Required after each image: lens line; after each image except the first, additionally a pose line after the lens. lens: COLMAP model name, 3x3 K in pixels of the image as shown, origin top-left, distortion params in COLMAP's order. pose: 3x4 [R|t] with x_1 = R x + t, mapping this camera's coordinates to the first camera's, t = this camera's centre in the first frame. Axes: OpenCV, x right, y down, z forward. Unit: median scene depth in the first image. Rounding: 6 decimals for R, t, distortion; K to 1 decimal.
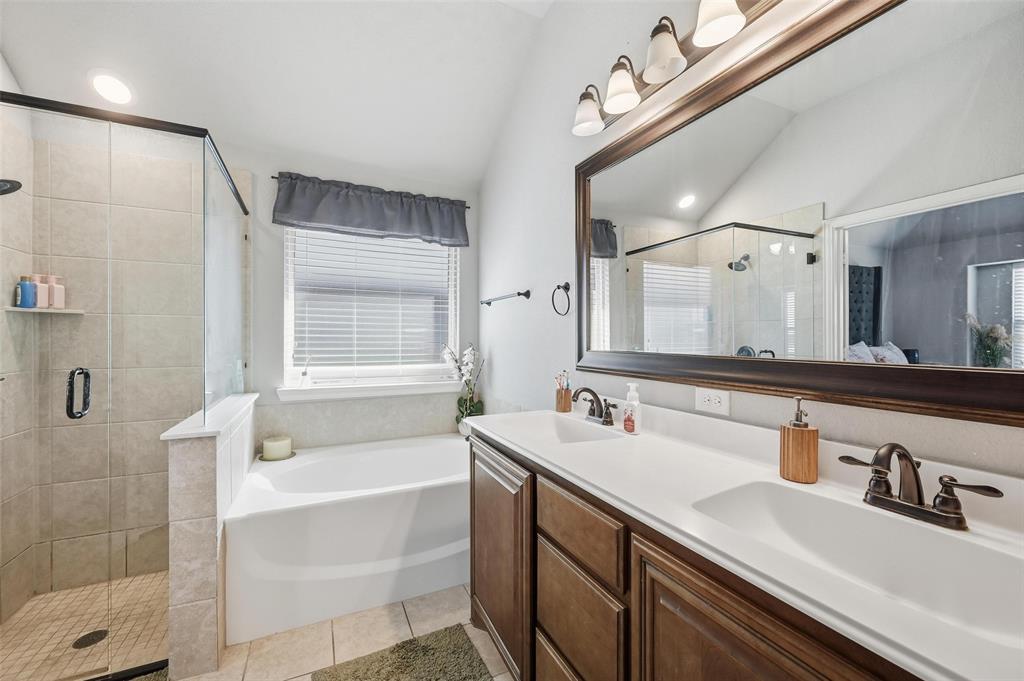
lens RADIAL K [[410.0, 0, 506.9], [0, 410.0, 339.3], [0, 0, 1]] dist [-0.000731, 0.000147]
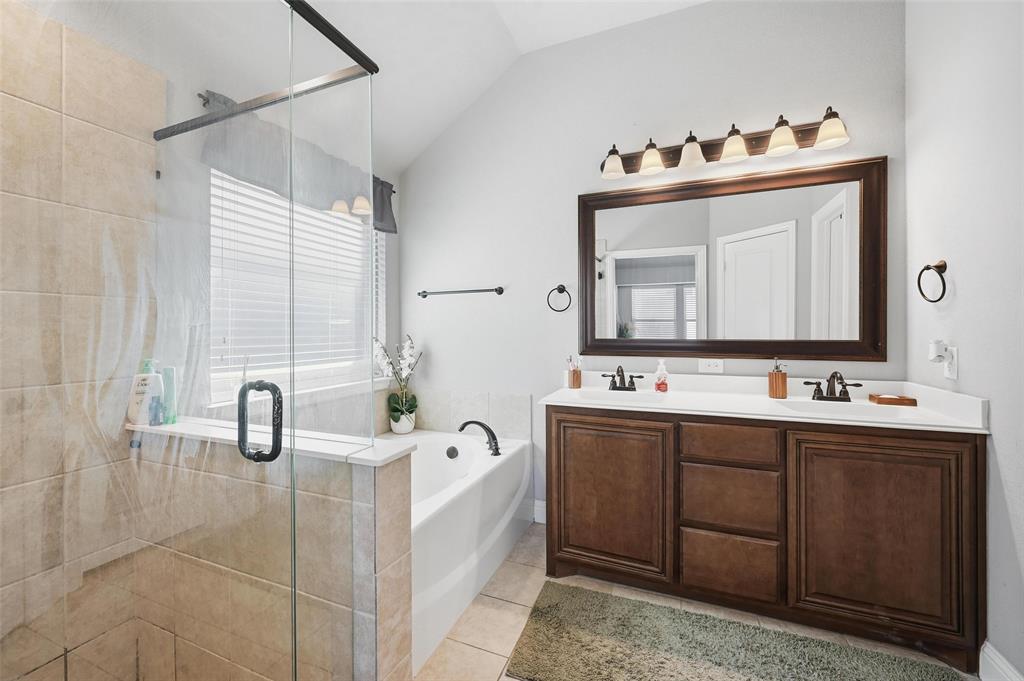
lens RADIAL K [[412.3, 0, 508.3], [0, 412.3, 330.2], [0, 0, 1]] dist [-0.001407, -0.000228]
pose [[0.735445, -0.003965, 0.677573, -1.143827], [0.006156, 0.999981, -0.000831, -0.003077], [-0.677556, 0.004782, 0.735455, 0.270464]]
